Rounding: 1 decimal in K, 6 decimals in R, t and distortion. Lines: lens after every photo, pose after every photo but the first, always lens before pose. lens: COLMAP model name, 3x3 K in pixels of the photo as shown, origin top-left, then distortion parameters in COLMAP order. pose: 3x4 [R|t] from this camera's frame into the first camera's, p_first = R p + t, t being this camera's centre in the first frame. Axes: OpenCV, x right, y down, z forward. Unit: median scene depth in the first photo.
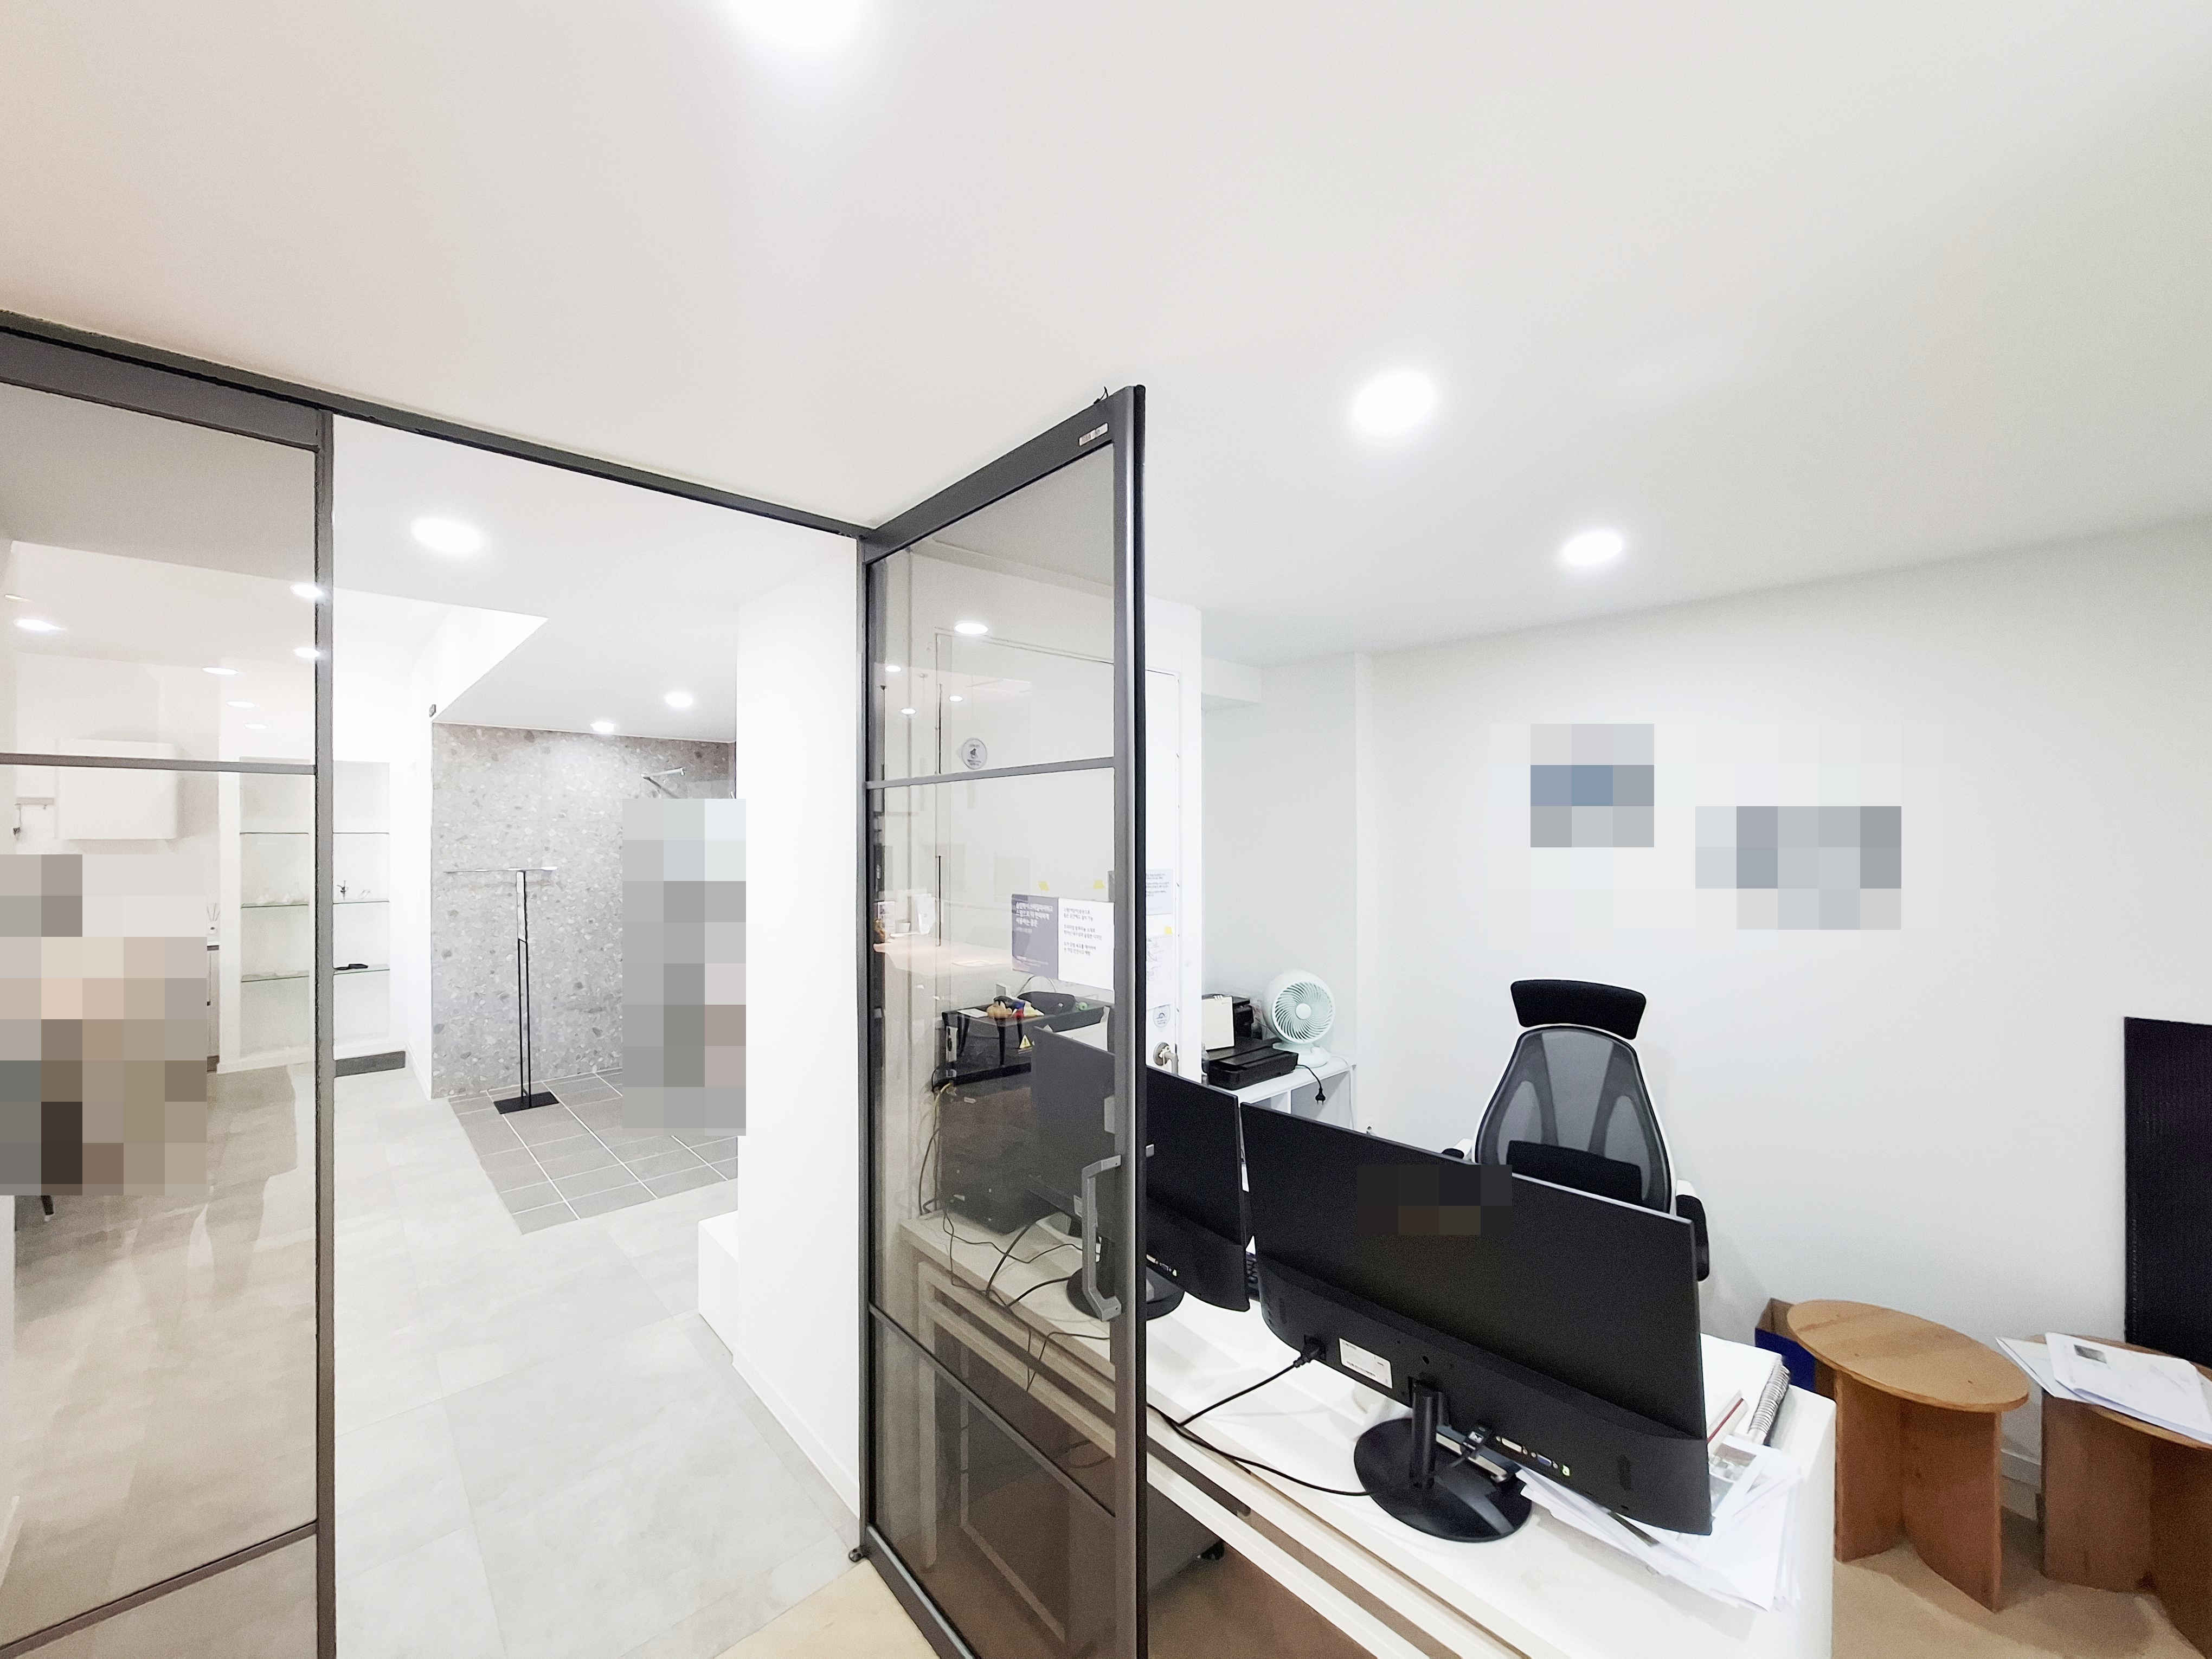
lens RADIAL K [[874.4, 0, 1107.4], [0, 874.4, 842.1], [0, 0, 1]] dist [-0.002745, 0.001639]
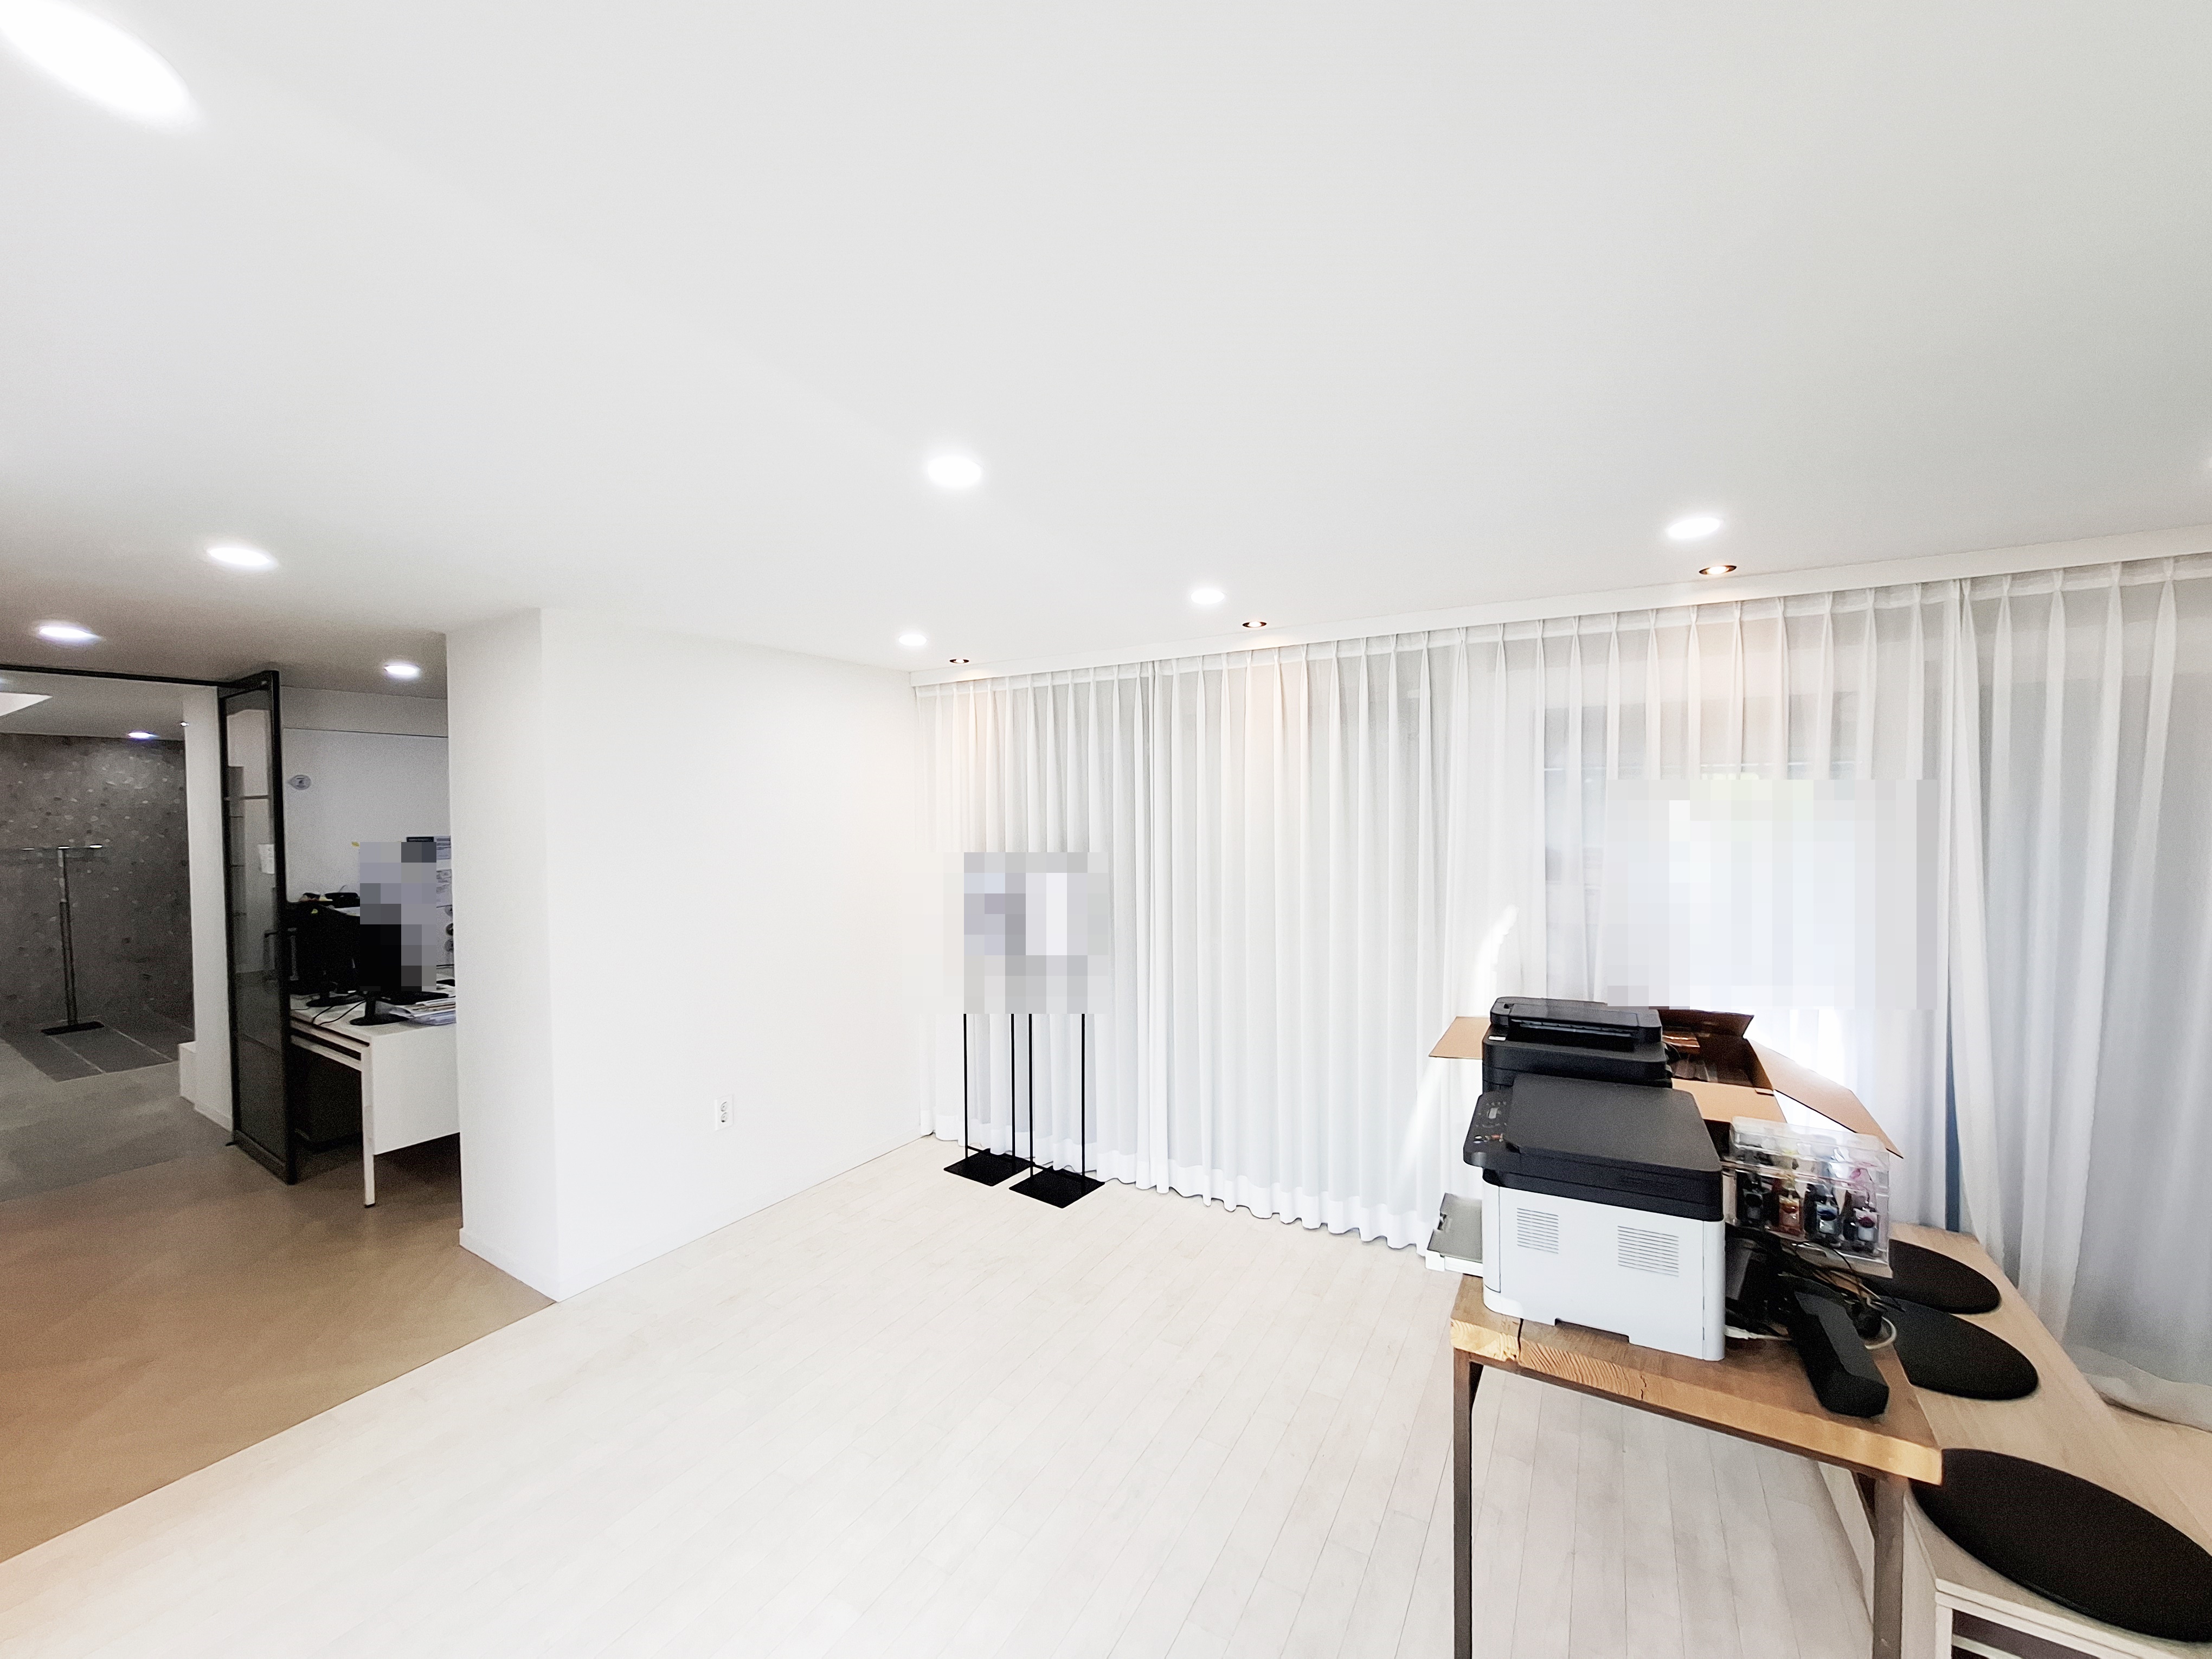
lens RADIAL K [[874.4, 0, 1102.8], [0, 874.4, 834.8], [0, 0, 1]] dist [-0.002745, 0.001639]
pose [[0.967139, -0.016270, 0.253728, 1.280048], [0.010979, 0.999692, 0.022257, 0.000069], [-0.254012, -0.018740, 0.967020, -1.663671]]
